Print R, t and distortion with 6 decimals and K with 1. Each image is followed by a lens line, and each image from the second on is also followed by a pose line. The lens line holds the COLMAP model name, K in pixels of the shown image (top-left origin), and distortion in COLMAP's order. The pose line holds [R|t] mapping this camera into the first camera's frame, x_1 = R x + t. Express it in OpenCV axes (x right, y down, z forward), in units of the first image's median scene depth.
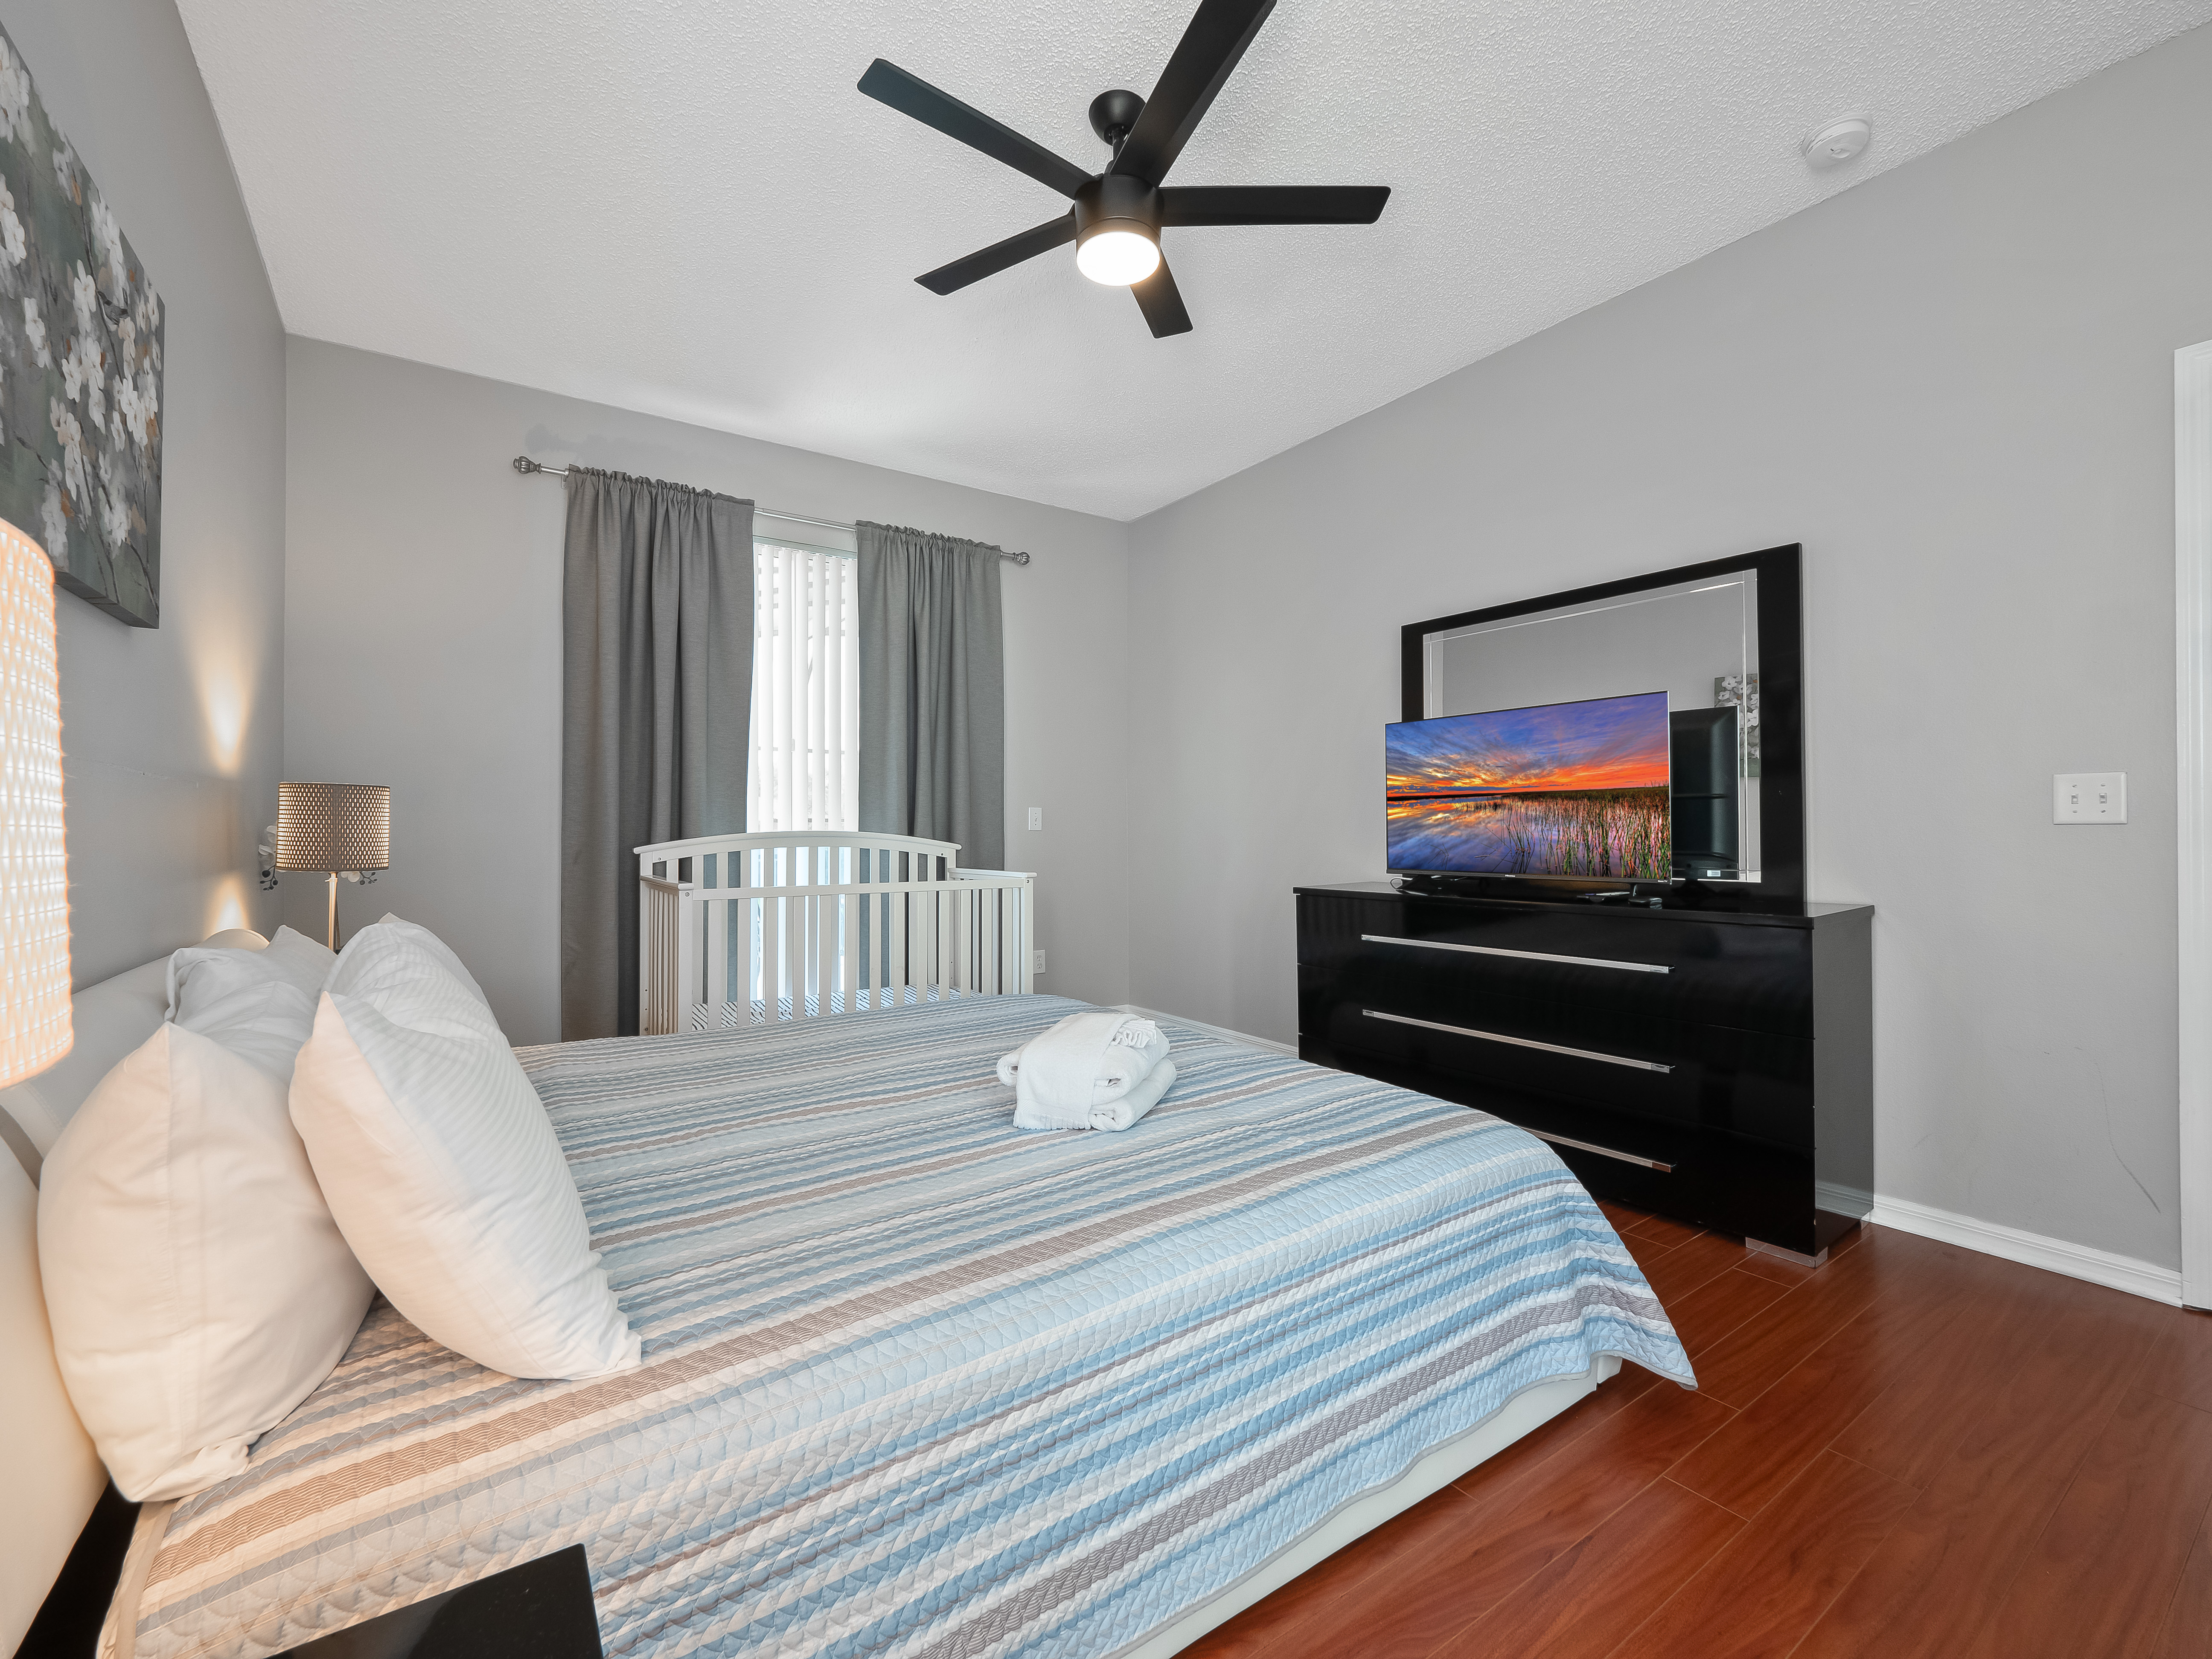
lens RADIAL K [[934.6, 0, 1088.9], [0, 934.6, 824.5], [0, 0, 1]] dist [-0.000003, 0.000033]
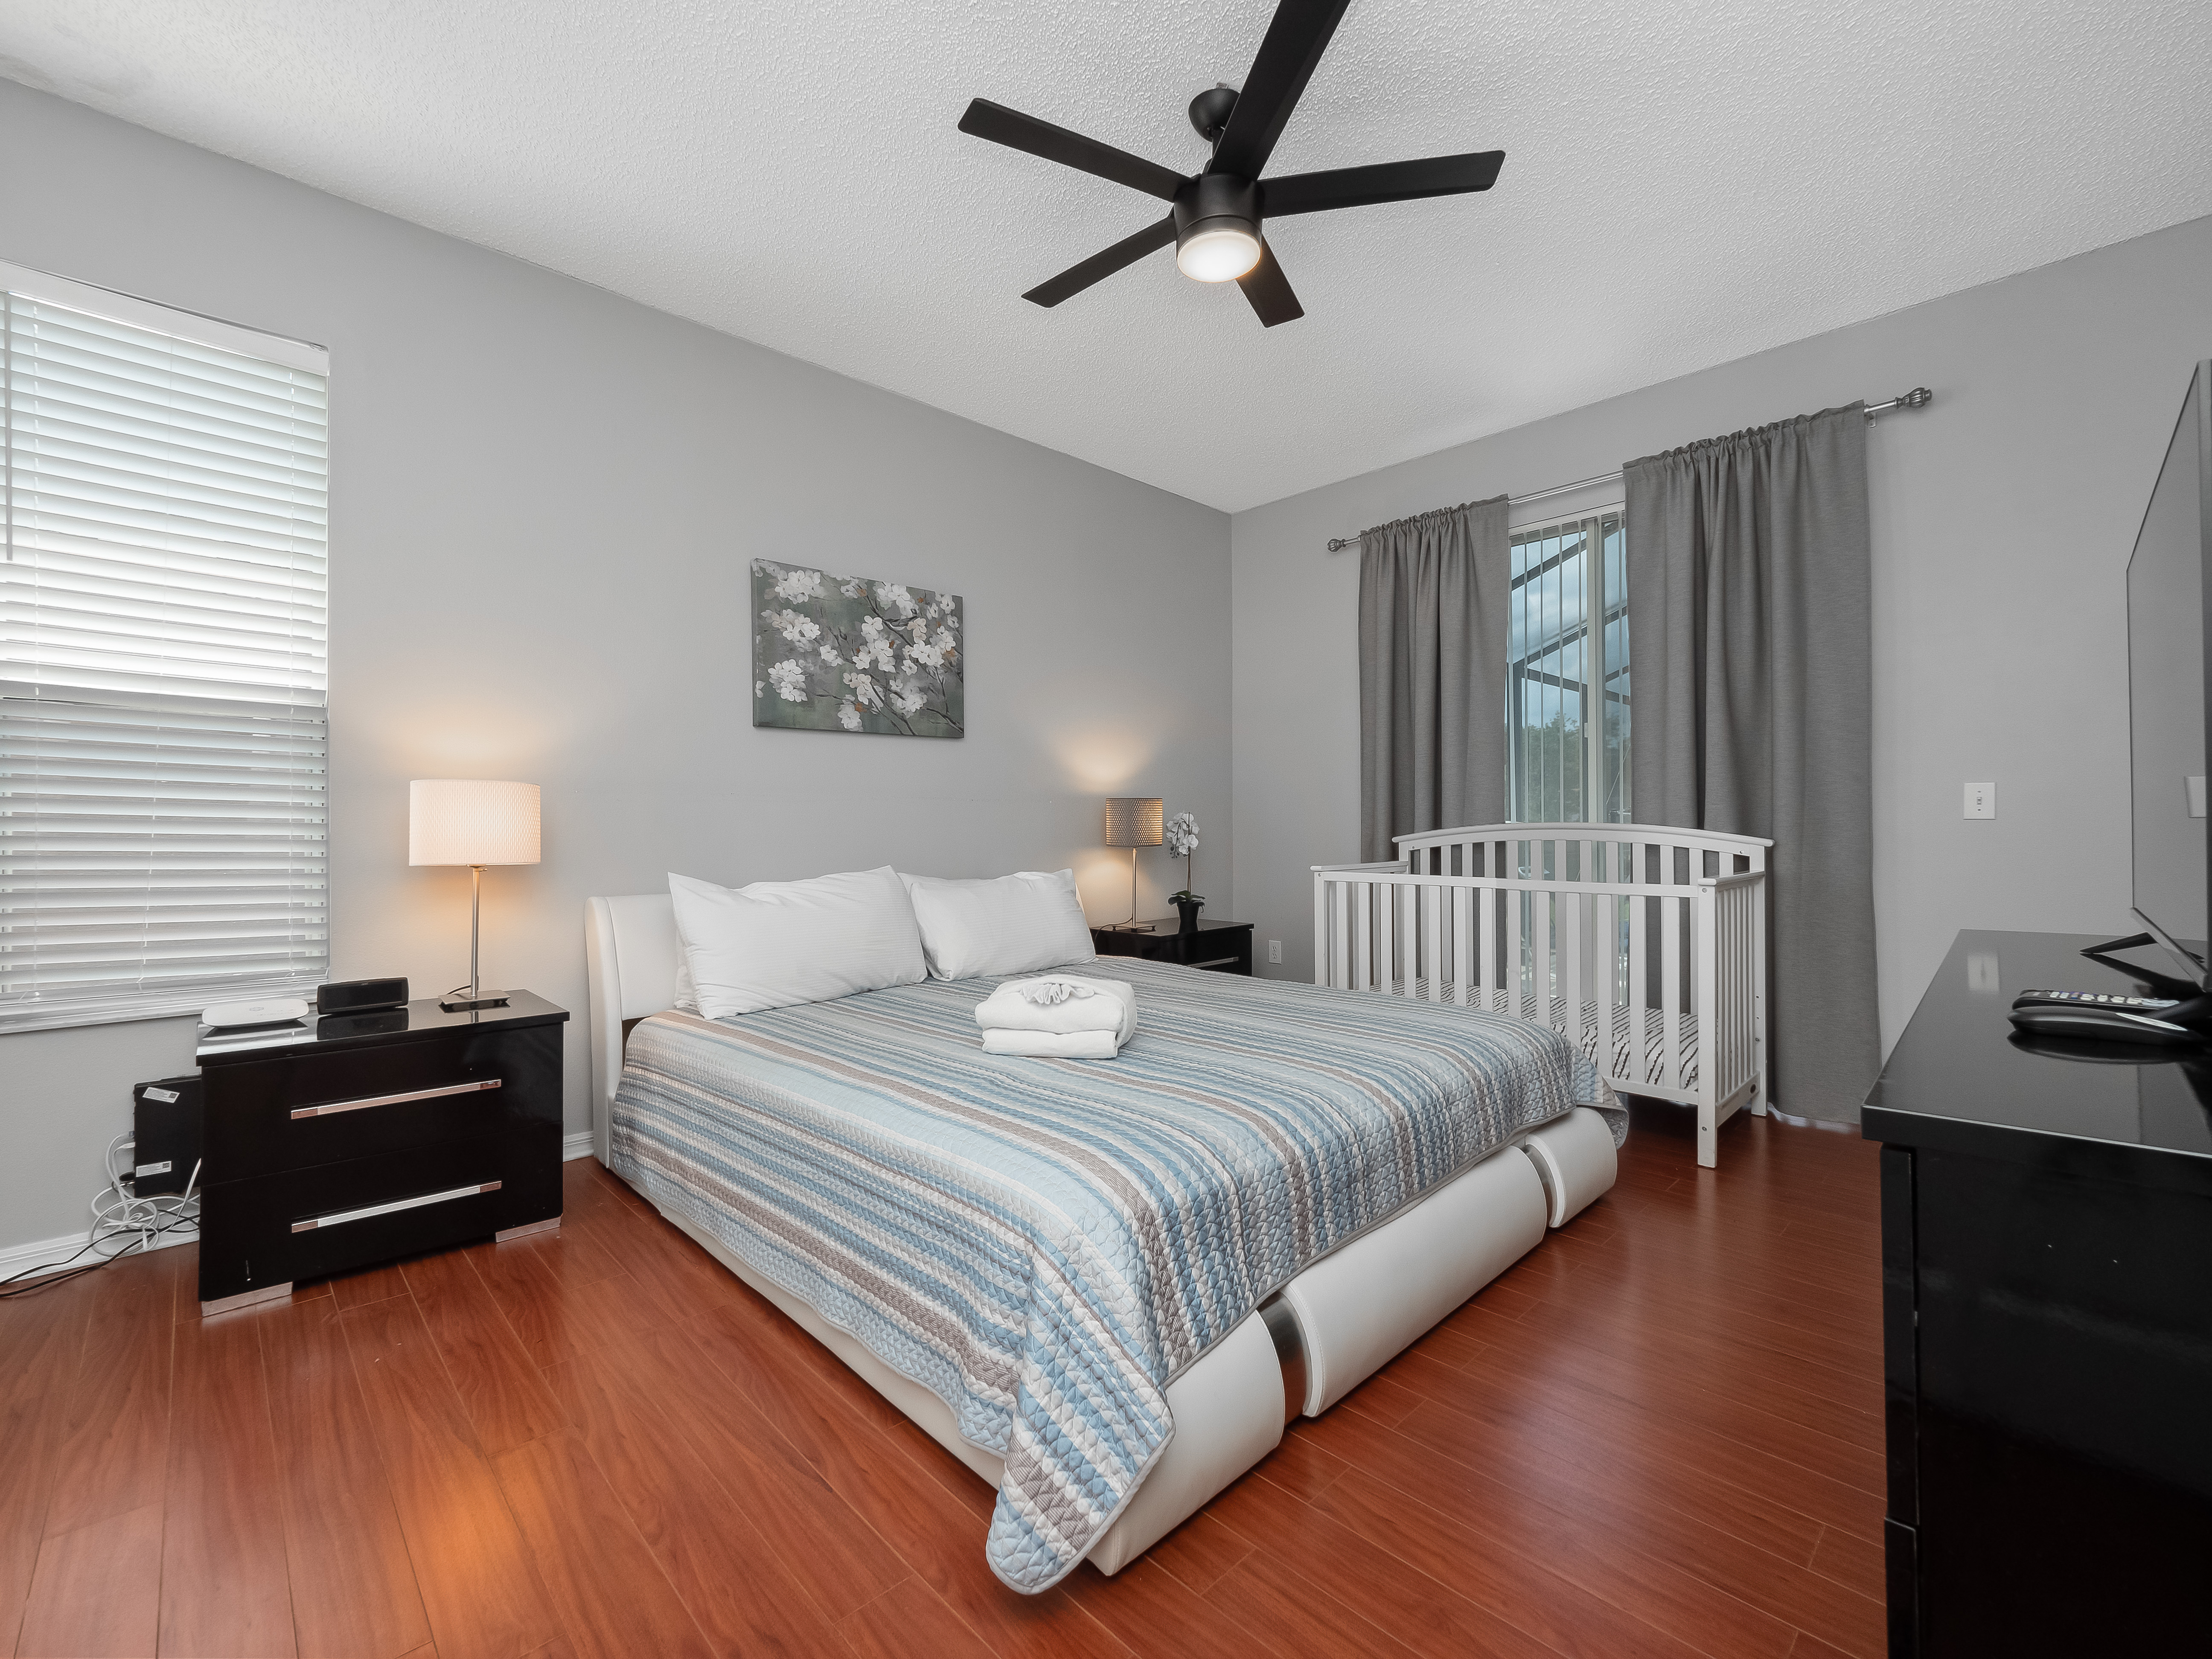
lens RADIAL K [[934.6, 0, 1085.2], [0, 934.6, 827.5], [0, 0, 1]] dist [-0.000003, 0.000033]
pose [[0.161082, 0.001208, -0.986940, 0.631078], [0.011160, 0.999933, 0.003045, 0.004756], [0.986878, -0.011505, 0.161058, 0.433924]]
